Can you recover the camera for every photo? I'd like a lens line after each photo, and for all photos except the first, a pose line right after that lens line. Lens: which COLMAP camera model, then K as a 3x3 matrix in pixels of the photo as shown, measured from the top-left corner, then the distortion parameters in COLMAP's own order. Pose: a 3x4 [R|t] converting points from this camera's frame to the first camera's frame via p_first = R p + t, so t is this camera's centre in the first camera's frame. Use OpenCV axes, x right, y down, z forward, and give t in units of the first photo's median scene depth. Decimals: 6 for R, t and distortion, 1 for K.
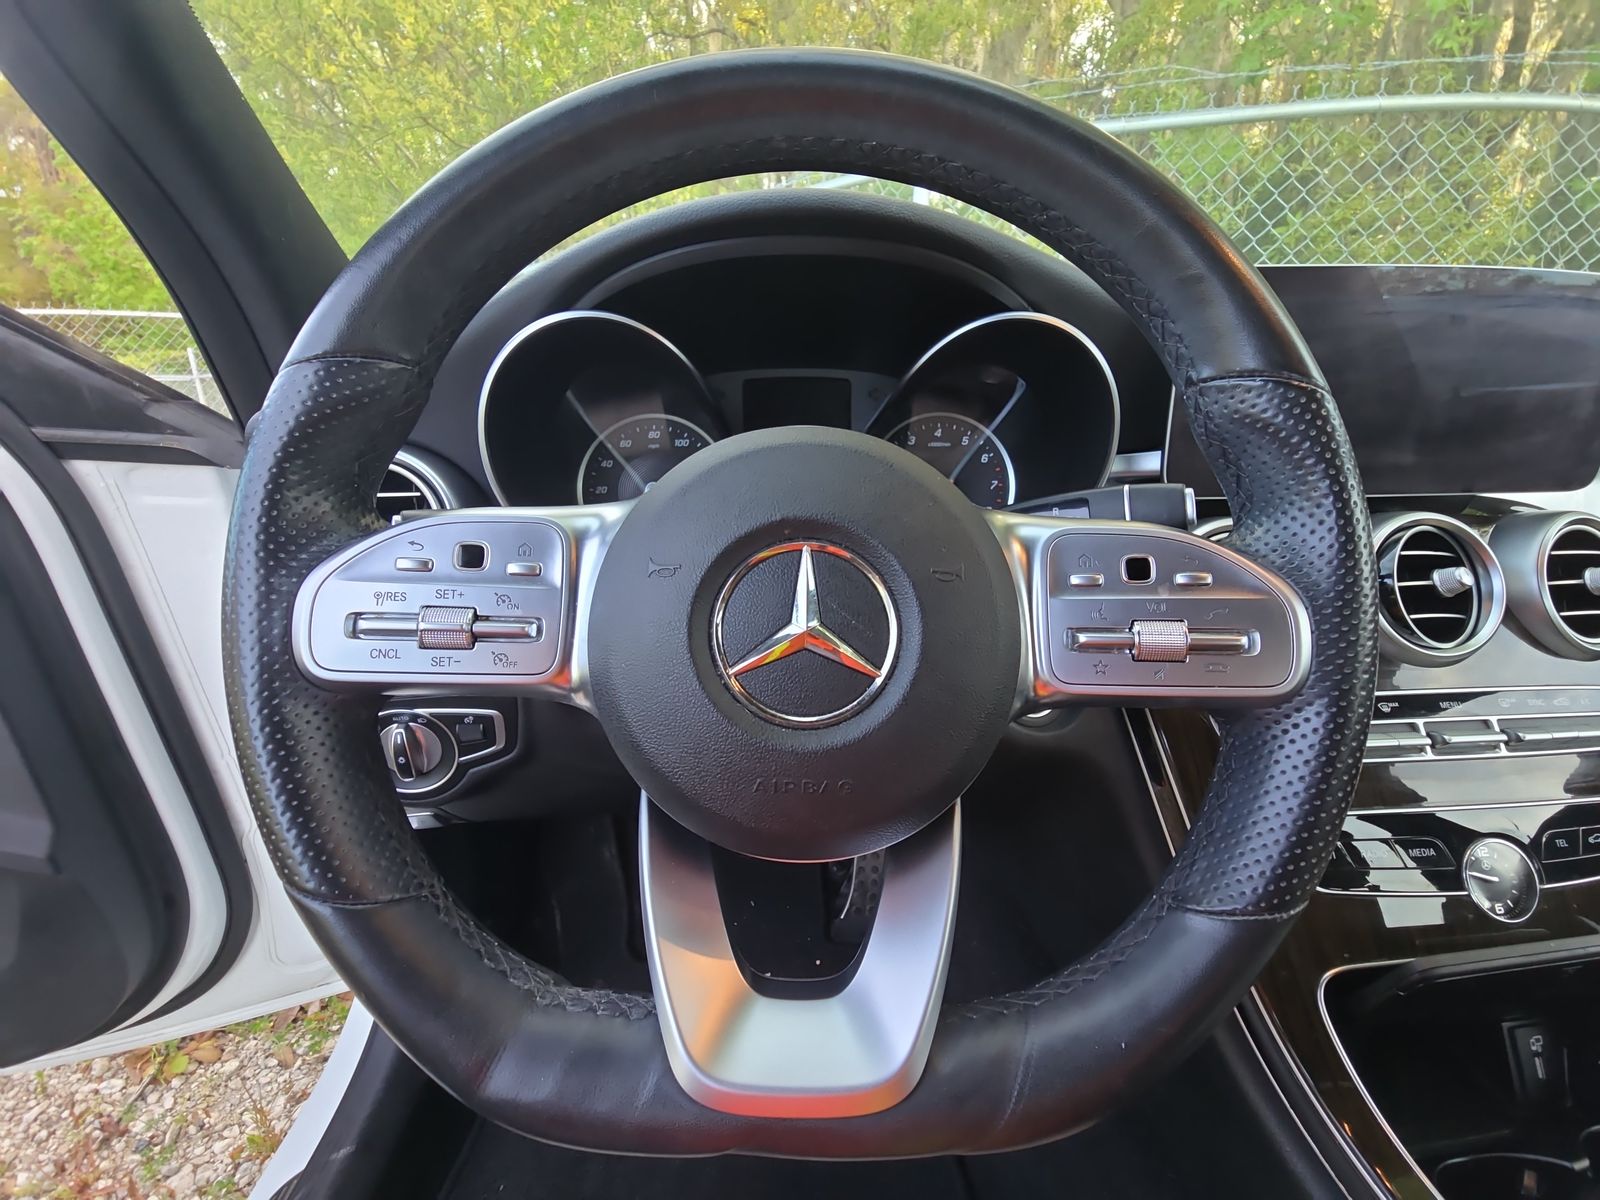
lens RADIAL K [[635.9, 0, 800.0], [0, 635.9, 600.0], [0, 0, 1]] dist [0.039962, -0.024100]
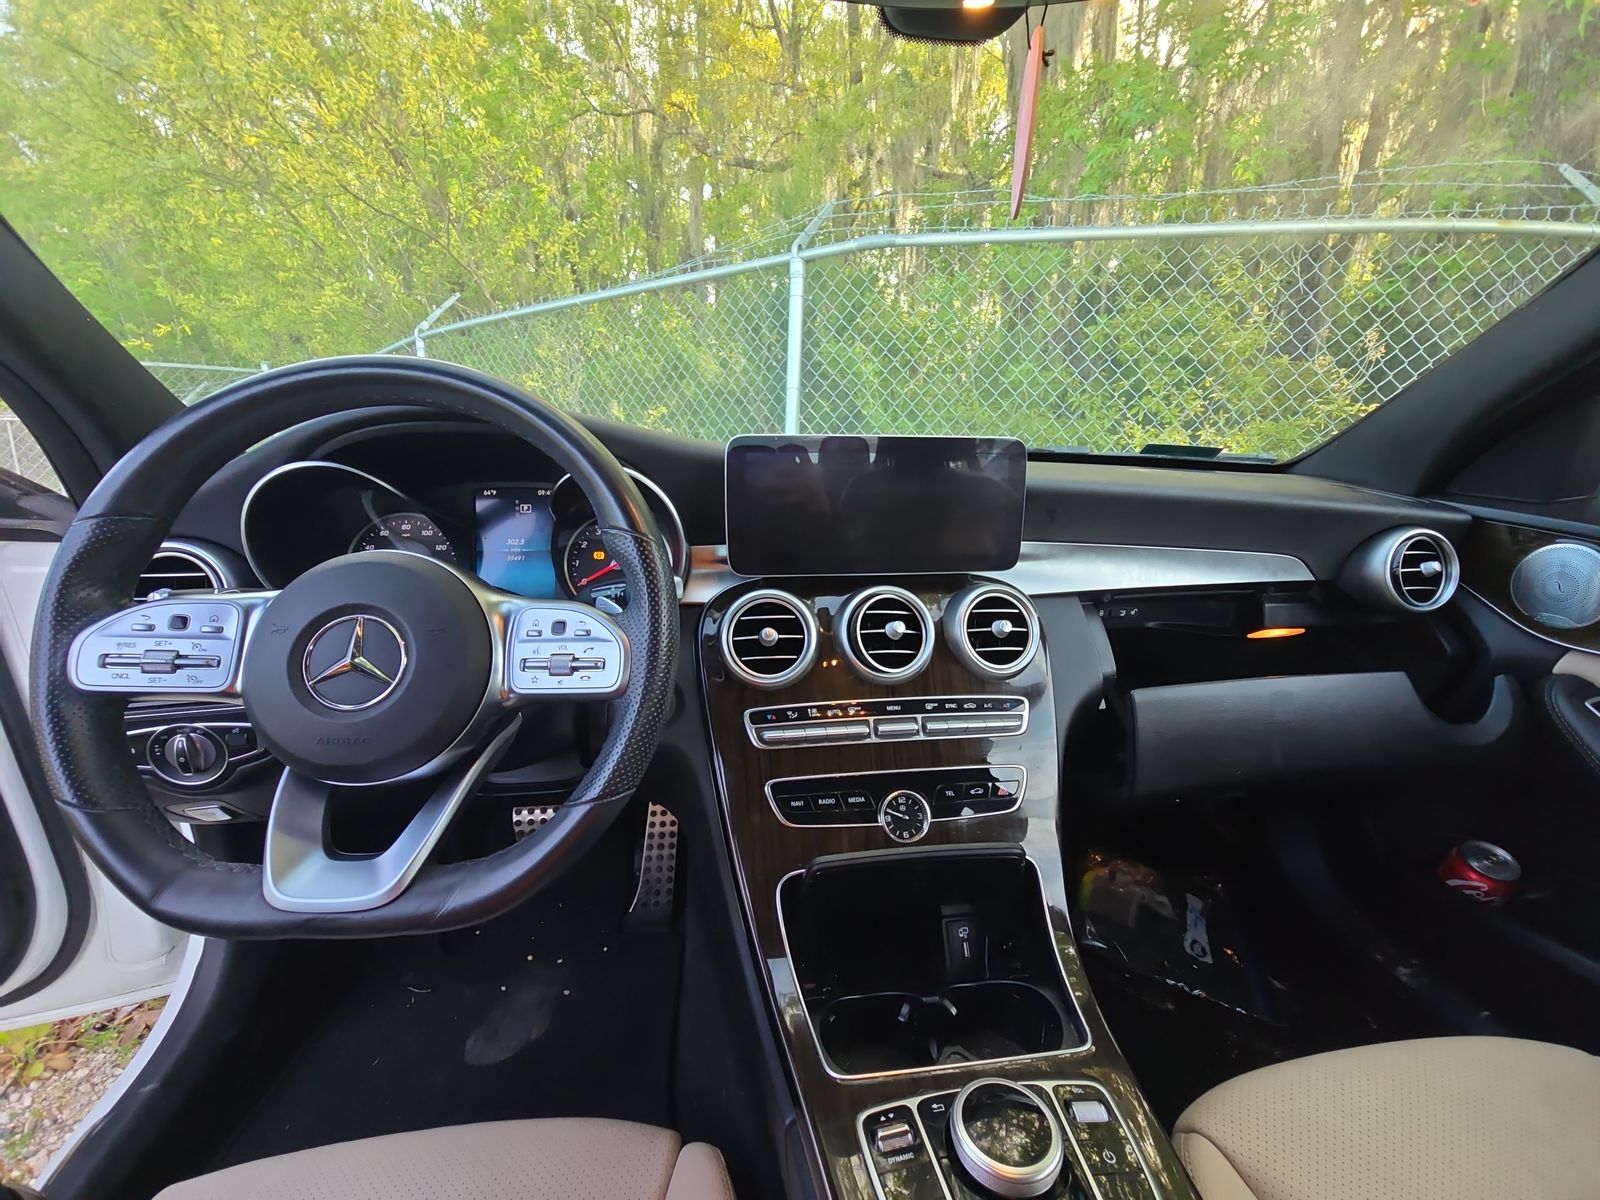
lens RADIAL K [[635.9, 0, 800.0], [0, 635.9, 600.0], [0, 0, 1]] dist [0.039962, -0.024100]
pose [[0.996737, -0.000955, 0.080718, 0.627833], [0.006289, 0.997809, -0.065858, 0.000032], [-0.080478, 0.066150, 0.994559, -0.551712]]
